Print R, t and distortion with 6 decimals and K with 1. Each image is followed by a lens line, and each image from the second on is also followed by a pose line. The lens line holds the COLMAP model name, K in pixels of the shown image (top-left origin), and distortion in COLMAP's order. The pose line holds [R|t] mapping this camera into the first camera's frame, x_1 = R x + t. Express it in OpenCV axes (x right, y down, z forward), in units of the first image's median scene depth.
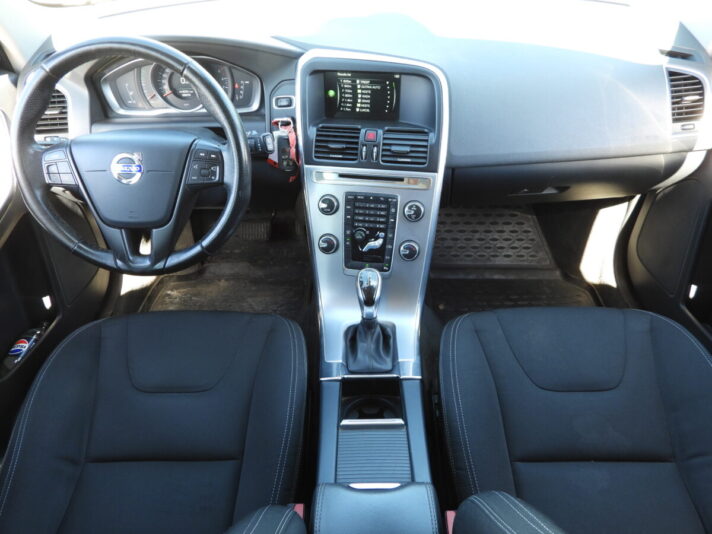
lens RADIAL K [[506.9, 0, 356.0], [0, 506.9, 267.0], [0, 0, 1]] dist [-0.000304, 0.000503]
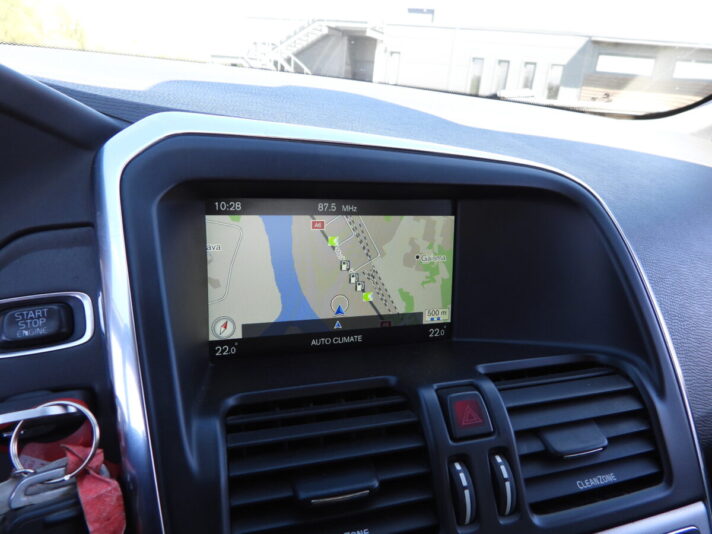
lens RADIAL K [[506.9, 0, 356.0], [0, 506.9, 267.0], [0, 0, 1]] dist [-0.000304, 0.000503]
pose [[0.869633, -0.055162, 0.490608, -0.130648], [0.249151, 0.906947, -0.339663, -0.249442], [-0.426219, 0.417617, 0.802454, 0.790683]]
